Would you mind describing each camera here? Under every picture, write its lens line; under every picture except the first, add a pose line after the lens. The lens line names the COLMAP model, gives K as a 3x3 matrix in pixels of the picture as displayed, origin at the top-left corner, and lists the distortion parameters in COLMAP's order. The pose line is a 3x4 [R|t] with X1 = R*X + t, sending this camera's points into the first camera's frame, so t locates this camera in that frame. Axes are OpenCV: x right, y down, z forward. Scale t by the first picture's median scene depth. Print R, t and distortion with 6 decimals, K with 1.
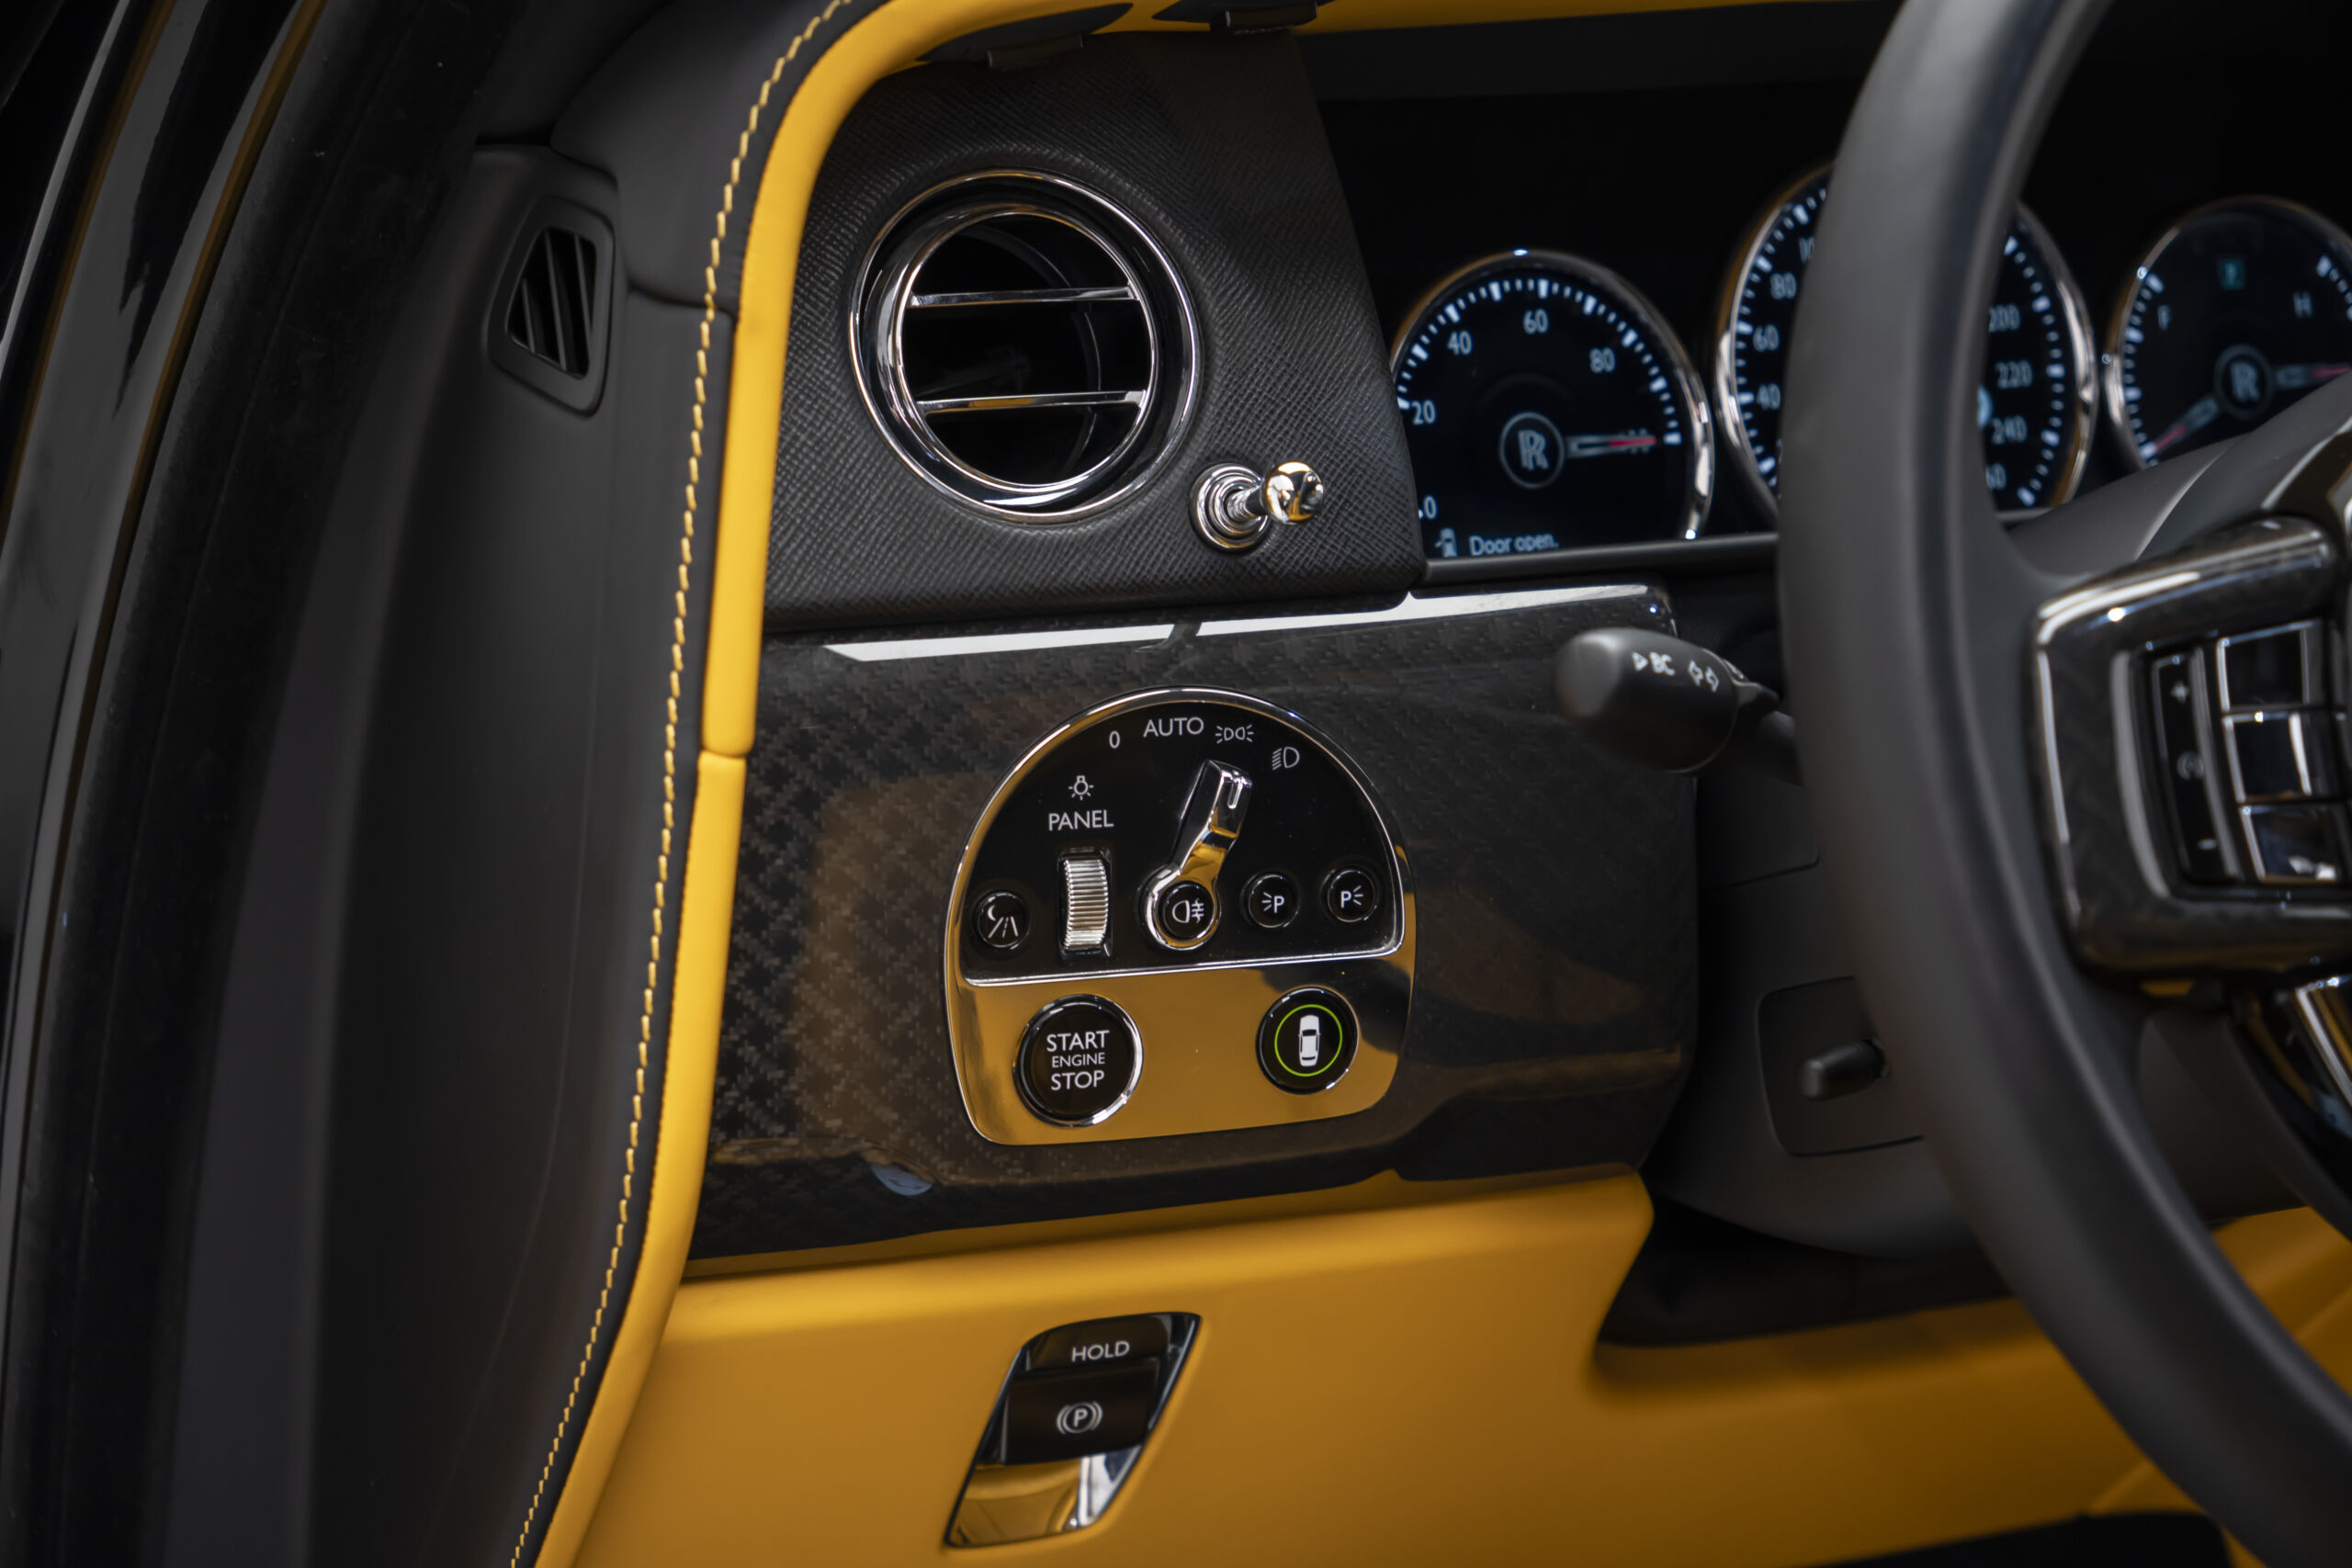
lens RADIAL K [[3769.6, 0, 1176.0], [0, 3769.6, 784.0], [0, 0, 1]] dist [0.291986, 0.095370]
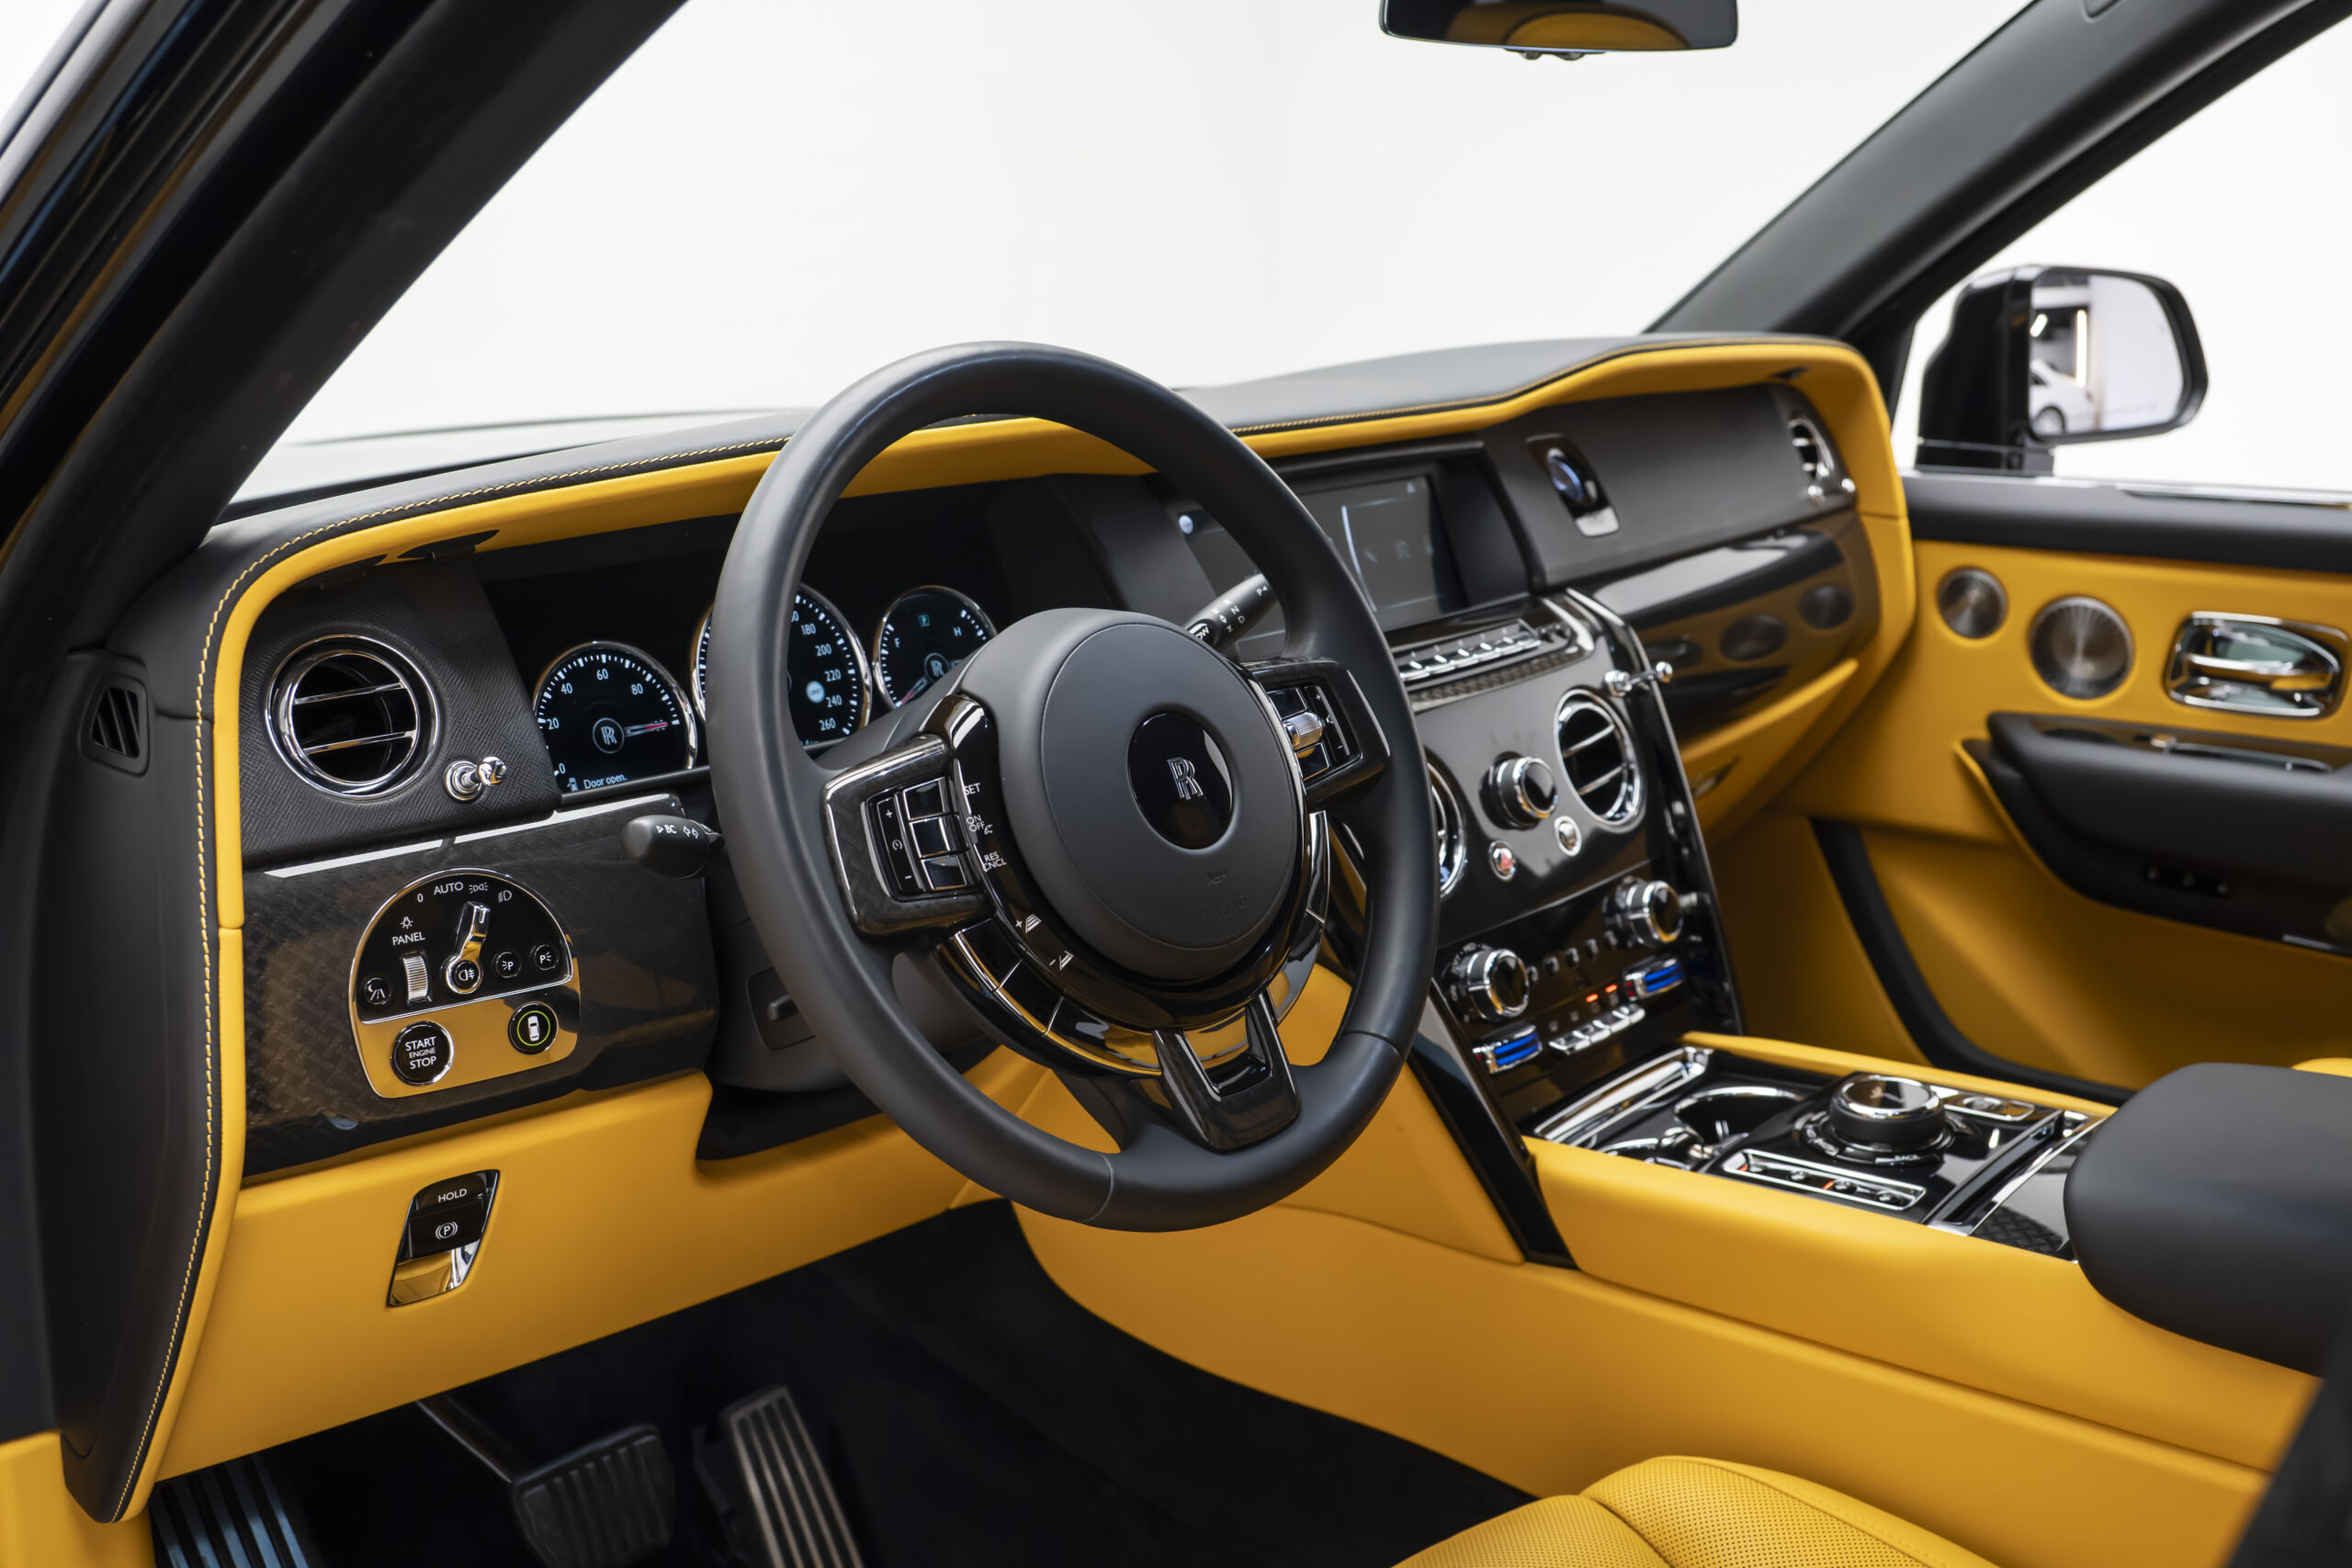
lens RADIAL K [[2350.5, 0, 1176.0], [0, 2350.5, 784.0], [0, 0, 1]] dist [-0.104218, 0.021481]
pose [[0.946586, -0.121015, 0.298881, 0.002668], [0.135669, 0.990339, -0.028694, 0.019162], [-0.292521, 0.067710, 0.953859, -0.345856]]
